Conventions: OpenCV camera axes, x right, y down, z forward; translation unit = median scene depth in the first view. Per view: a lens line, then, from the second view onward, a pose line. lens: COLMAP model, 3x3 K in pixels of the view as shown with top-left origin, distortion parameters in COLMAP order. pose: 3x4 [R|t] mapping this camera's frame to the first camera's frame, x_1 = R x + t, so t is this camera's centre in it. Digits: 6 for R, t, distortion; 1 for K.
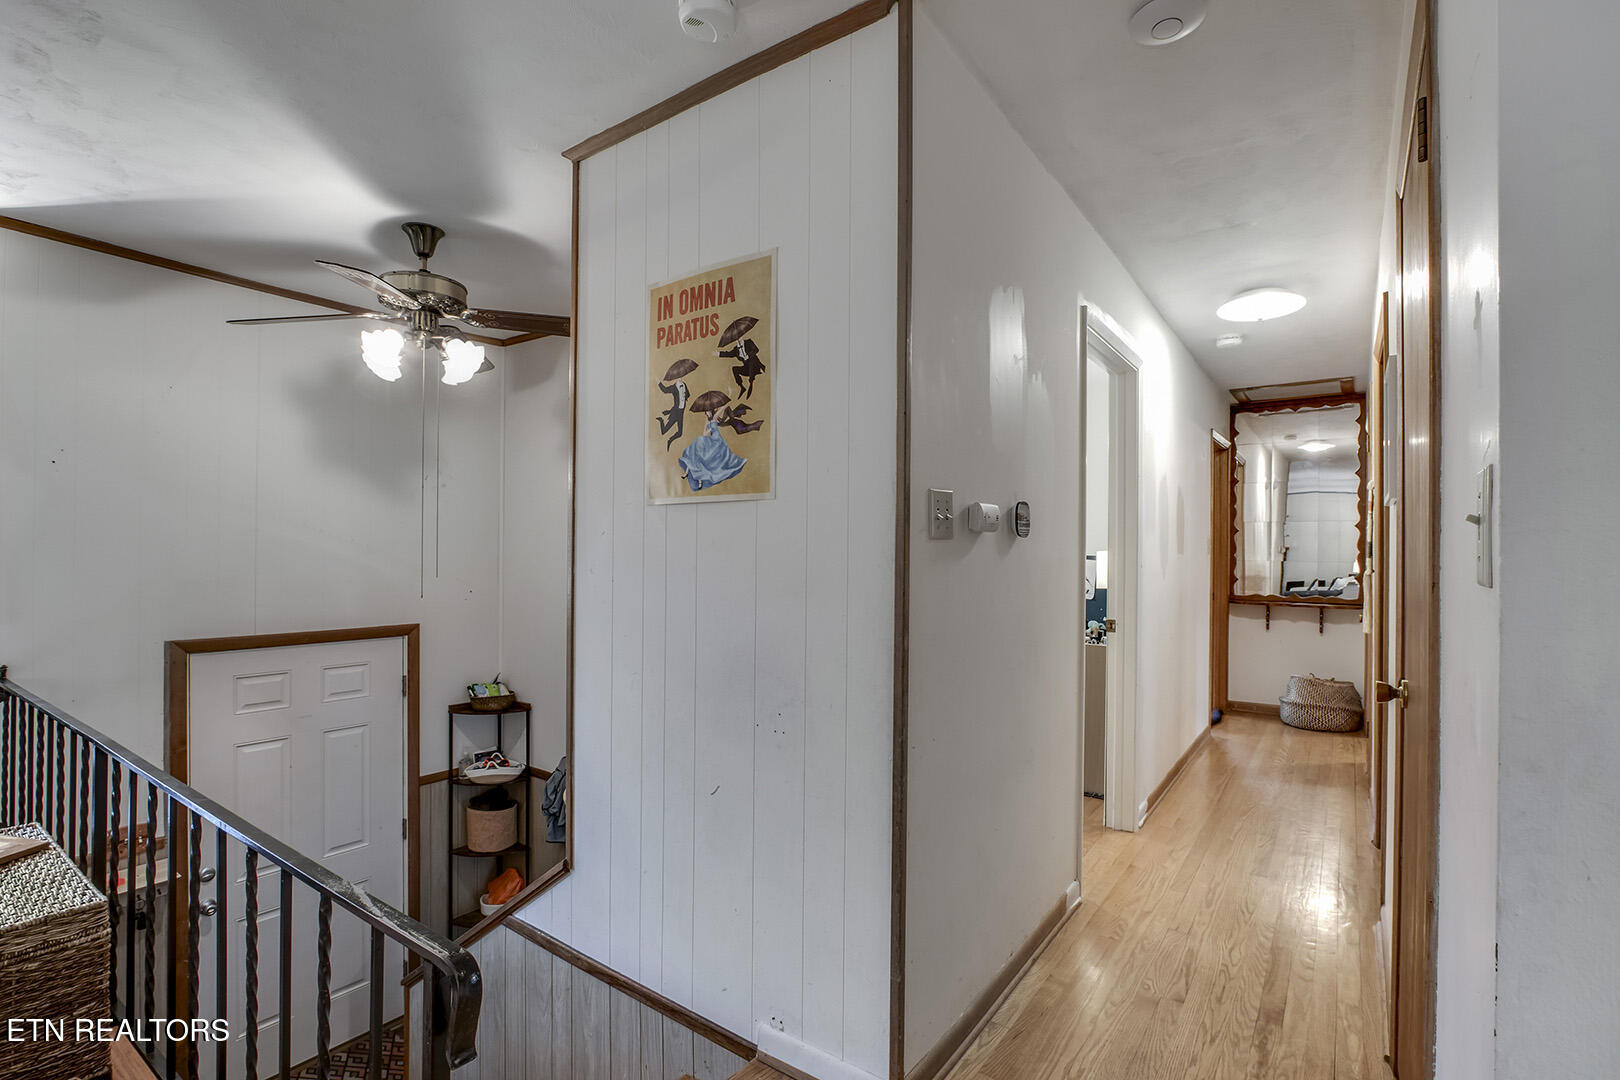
lens RADIAL K [[745.9, 0, 821.9], [0, 745.9, 547.7], [0, 0, 1]] dist [-0.025645, -0.000703]
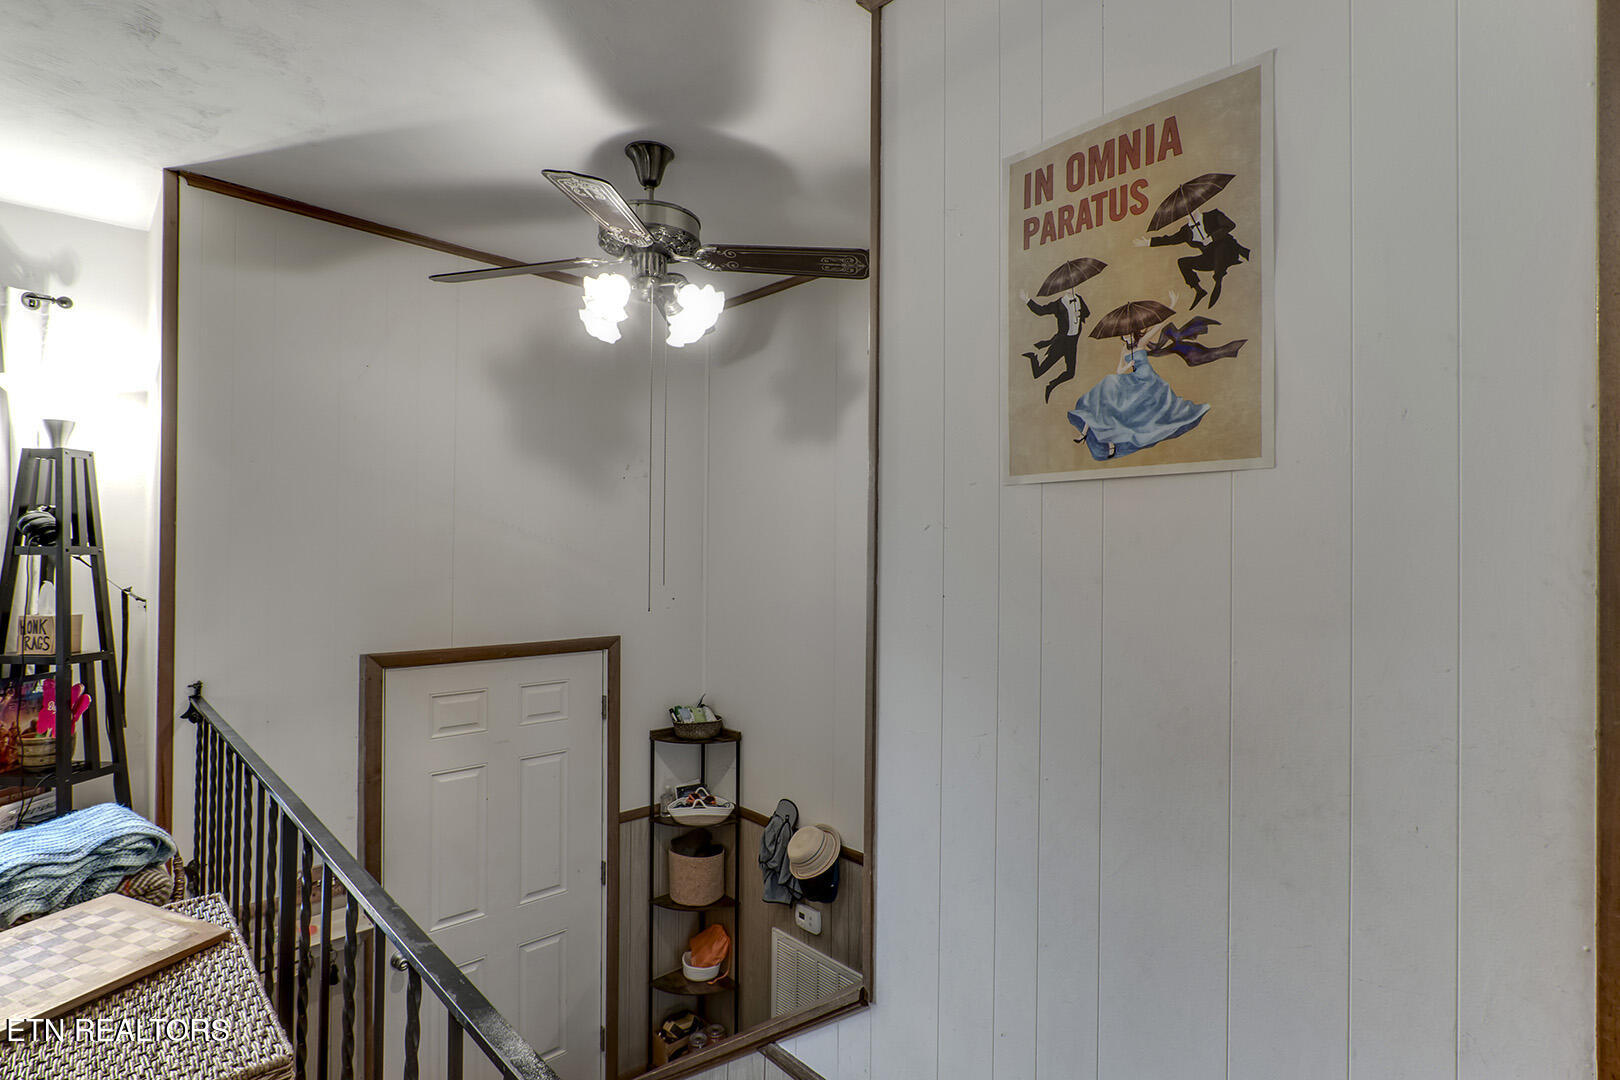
lens RADIAL K [[745.9, 0, 794.2], [0, 745.9, 537.4], [0, 0, 1]] dist [-0.025645, -0.000703]
pose [[0.980757, -0.003374, -0.195204, -0.229312], [0.001095, 0.999930, -0.011785, -0.002539], [0.195230, 0.011344, 0.980692, 0.244034]]
